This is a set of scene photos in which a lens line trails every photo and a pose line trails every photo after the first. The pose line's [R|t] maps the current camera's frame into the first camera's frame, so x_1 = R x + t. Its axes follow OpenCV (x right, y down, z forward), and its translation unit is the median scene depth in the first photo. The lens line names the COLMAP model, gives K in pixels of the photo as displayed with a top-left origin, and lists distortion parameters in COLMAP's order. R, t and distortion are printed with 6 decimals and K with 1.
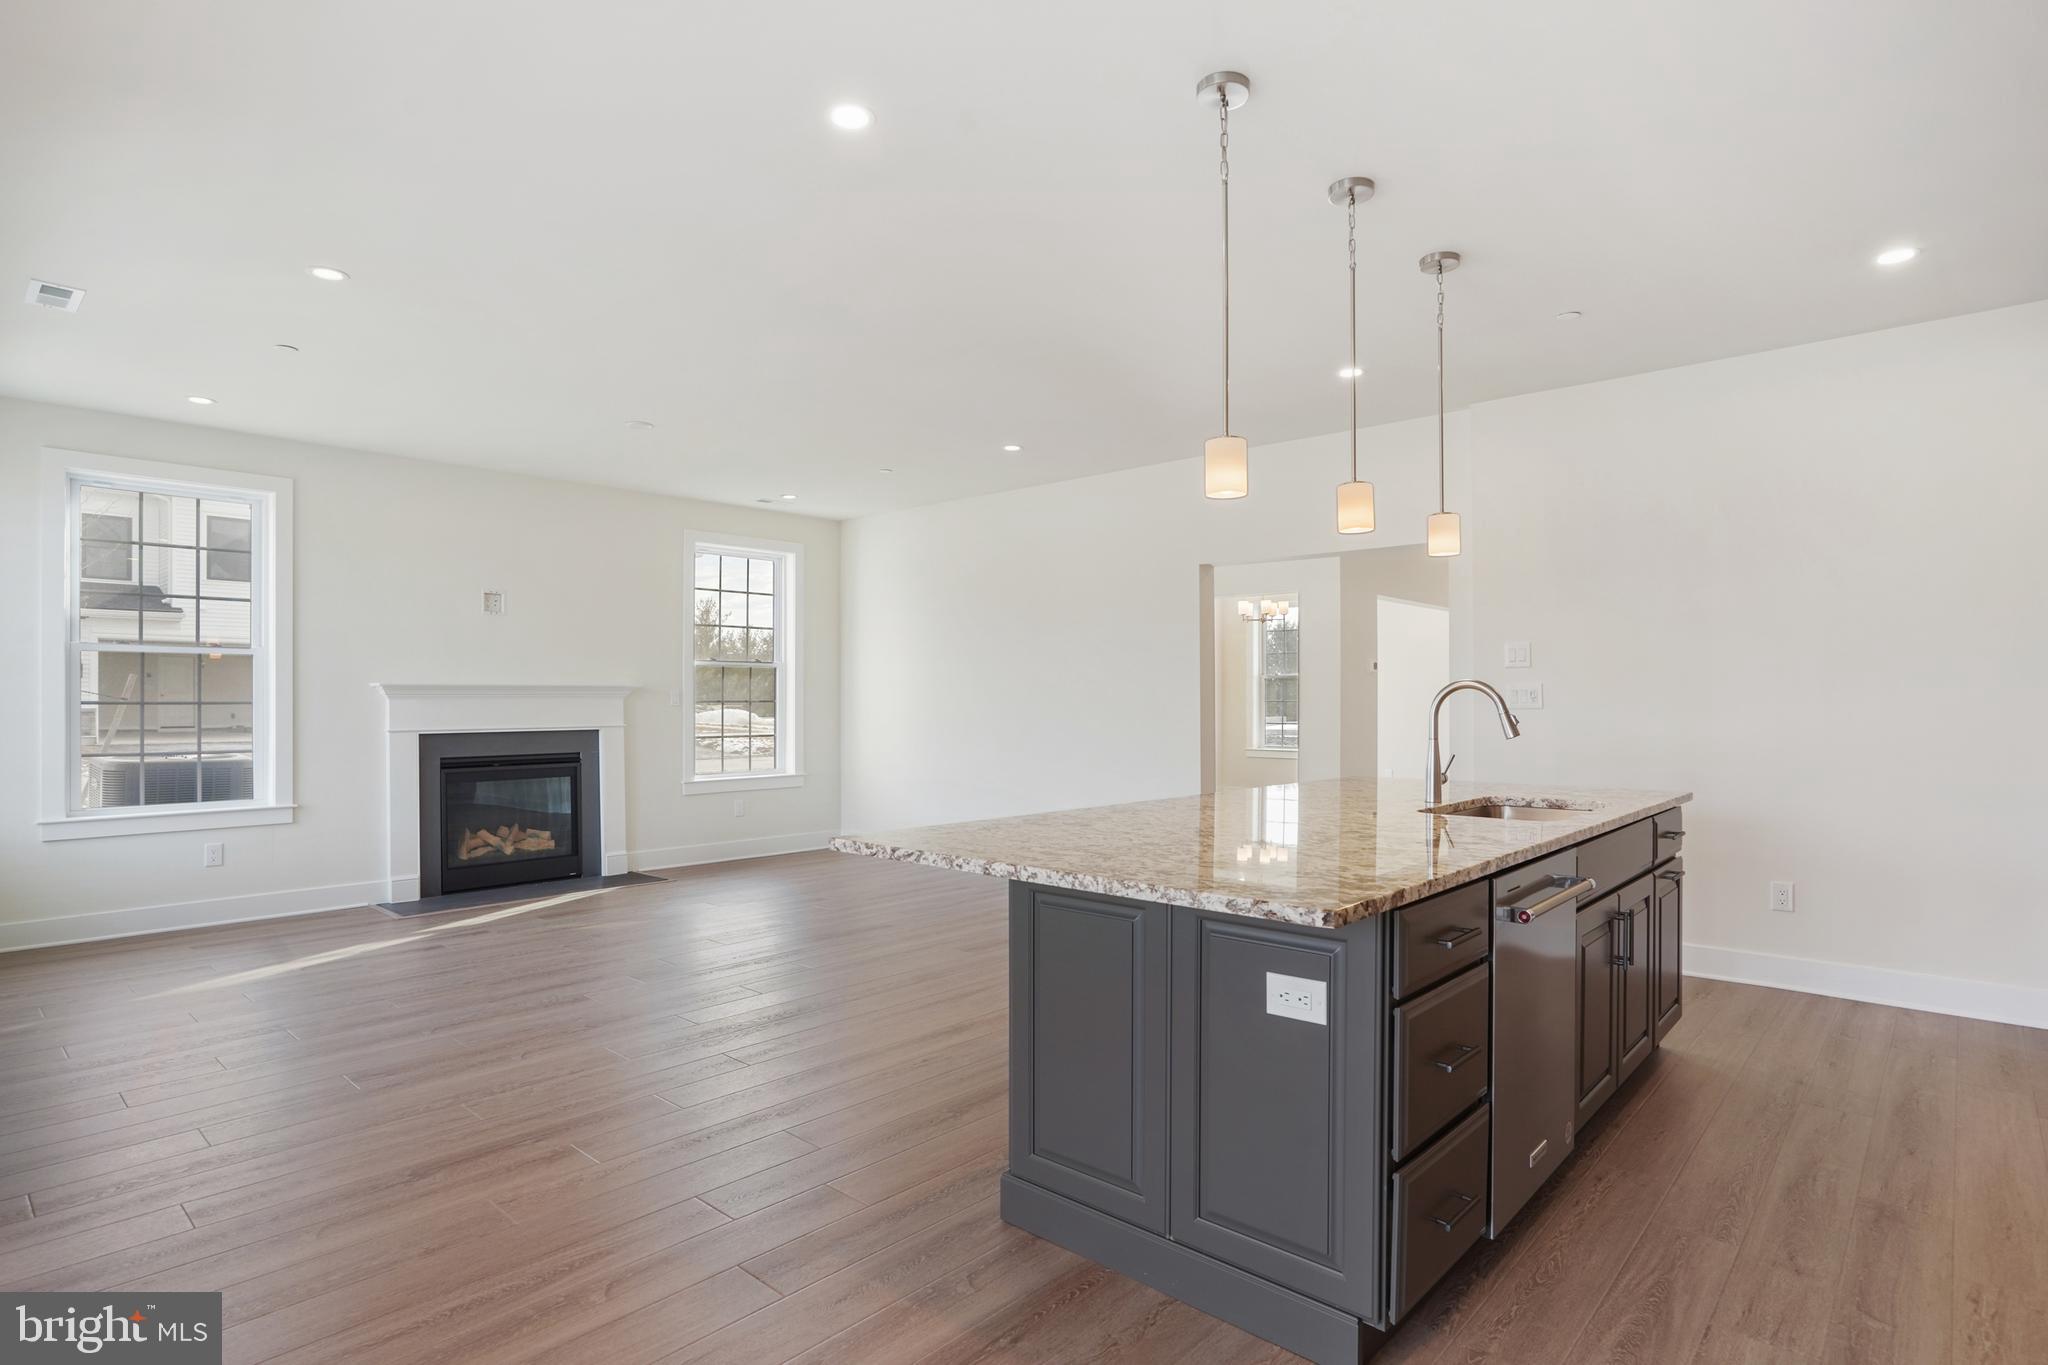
lens RADIAL K [[1060.9, 0, 1016.4], [0, 1060.9, 696.4], [0, 0, 1]] dist [-0.024936, 0.000136]
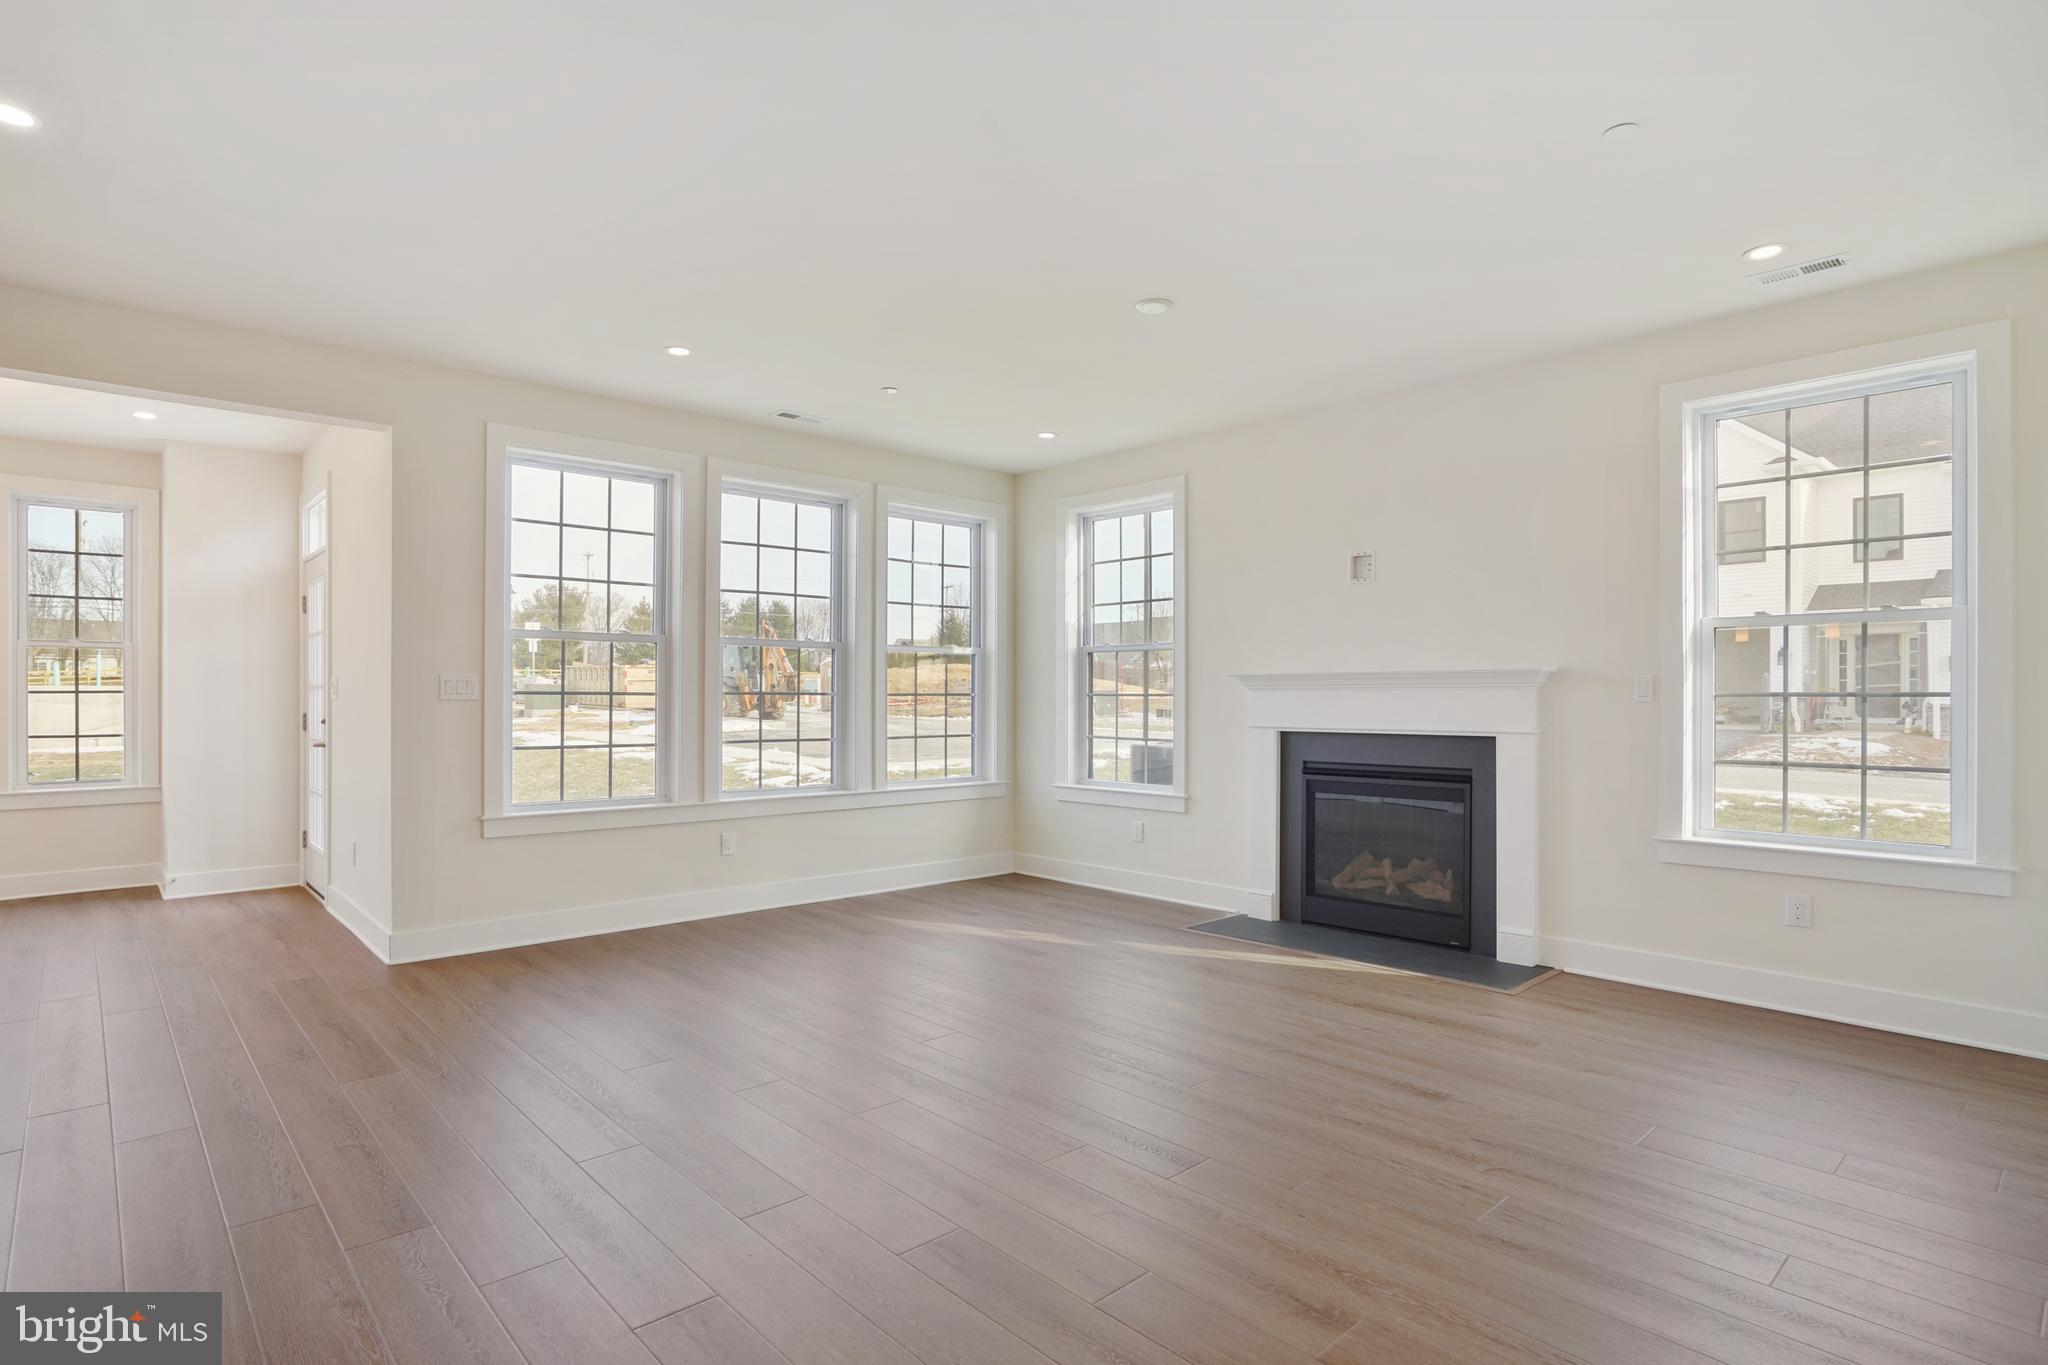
lens RADIAL K [[1060.9, 0, 1016.4], [0, 1060.9, 696.4], [0, 0, 1]] dist [-0.024936, 0.000136]
pose [[-0.095242, 0.000231, -0.995454, 0.321913], [0.002919, 0.999996, -0.000047, 0.006175], [0.995450, -0.002910, -0.095243, 0.854541]]
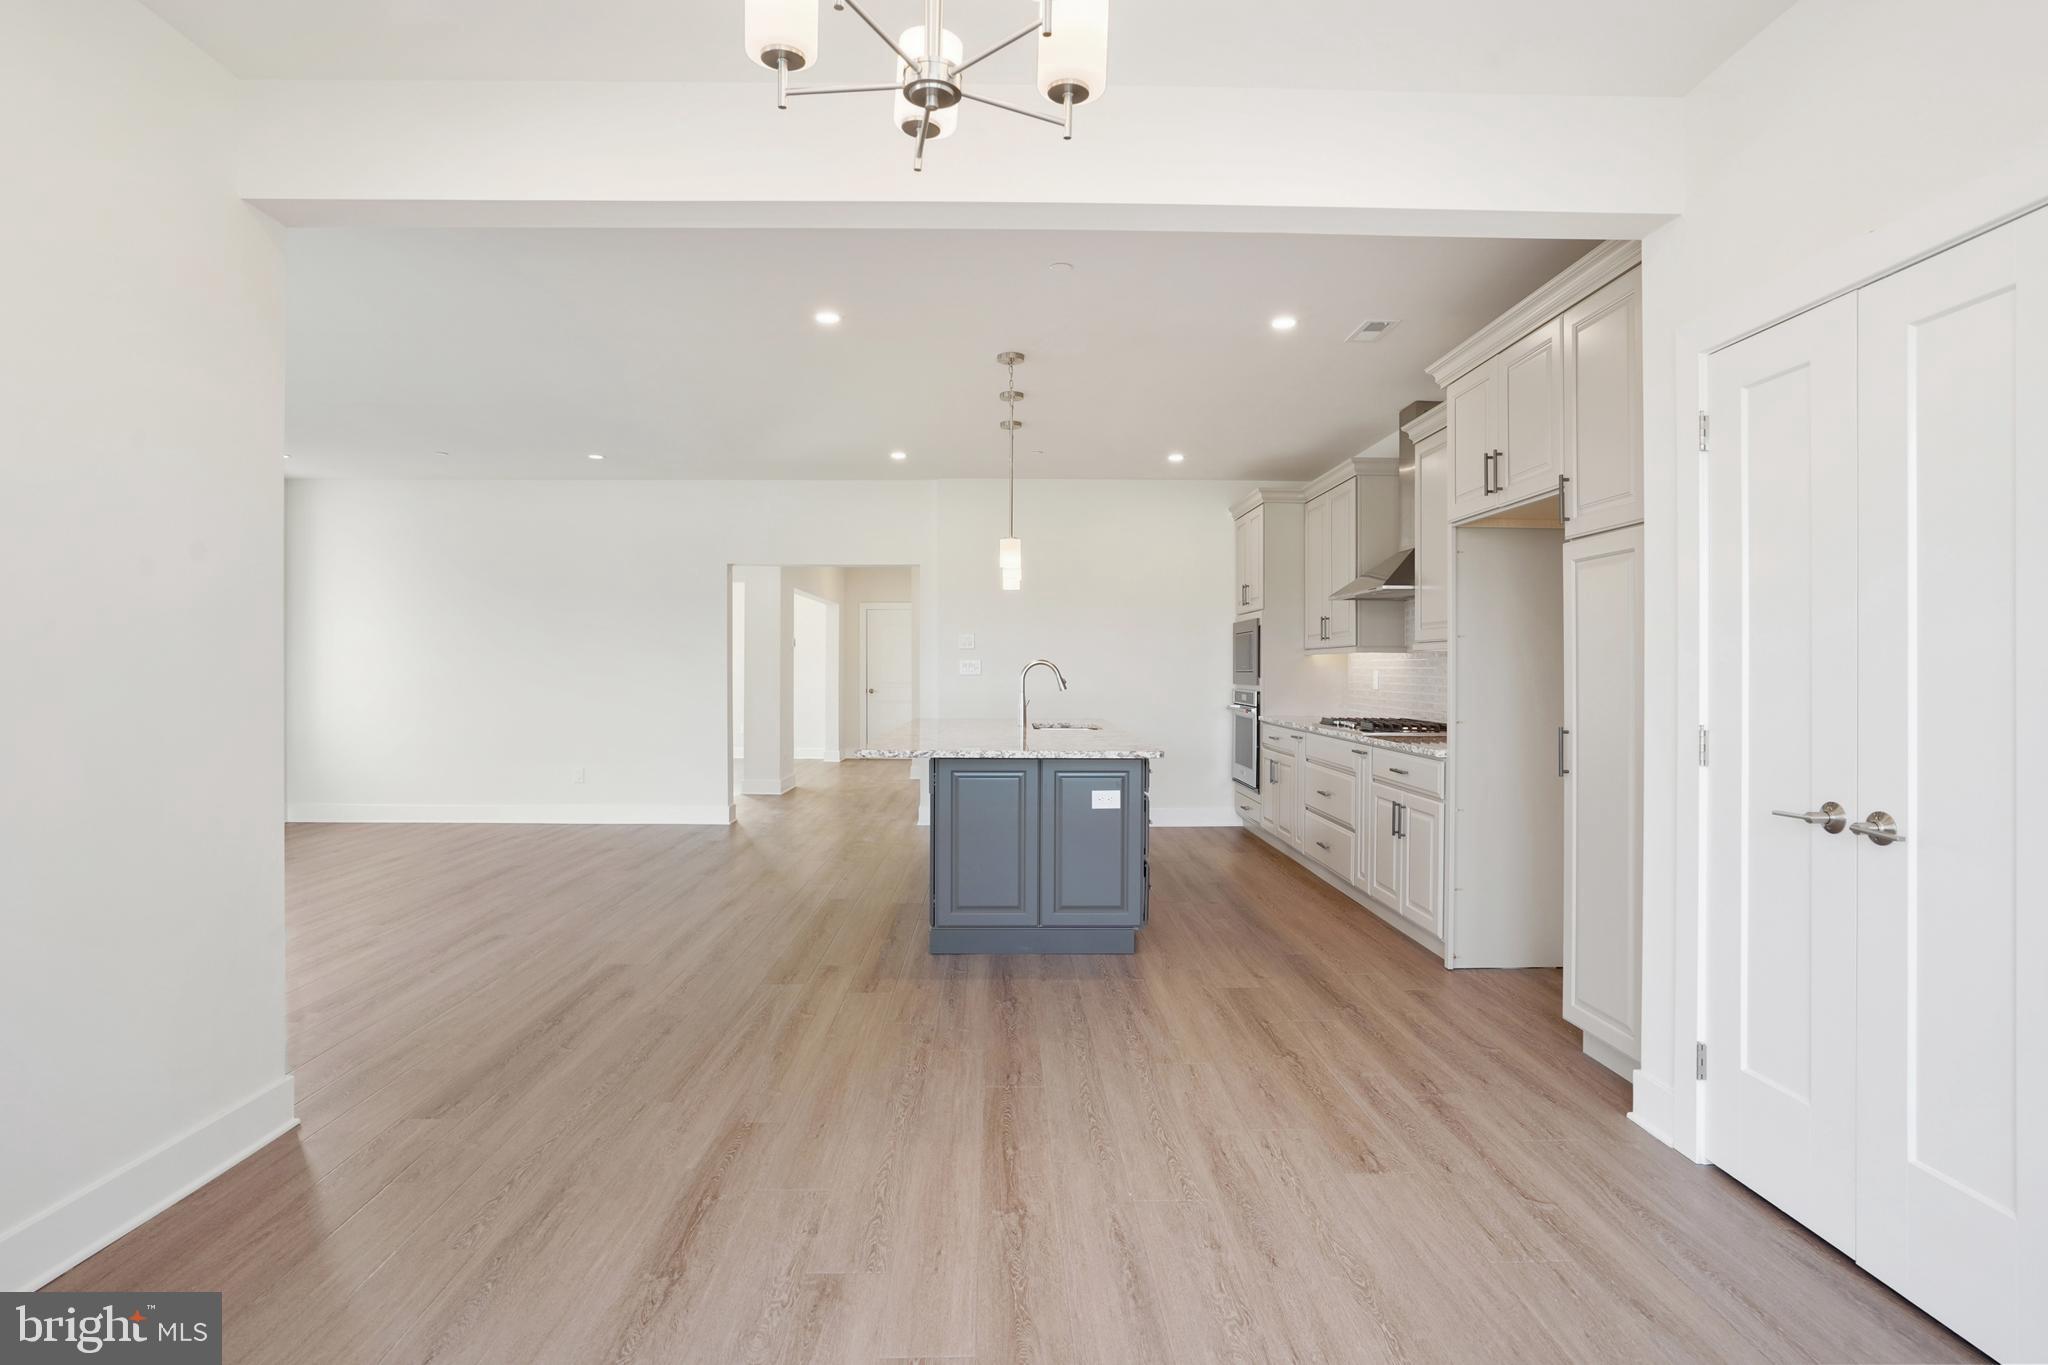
lens RADIAL K [[1040.1, 0, 1024.6], [0, 1040.1, 672.4], [0, 0, 1]] dist [0.000159, 0.000051]
pose [[0.724812, -0.000155, 0.688946, -0.614973], [-0.004152, 0.999981, 0.004594, -0.002452], [-0.688934, -0.006190, 0.724798, -0.230028]]
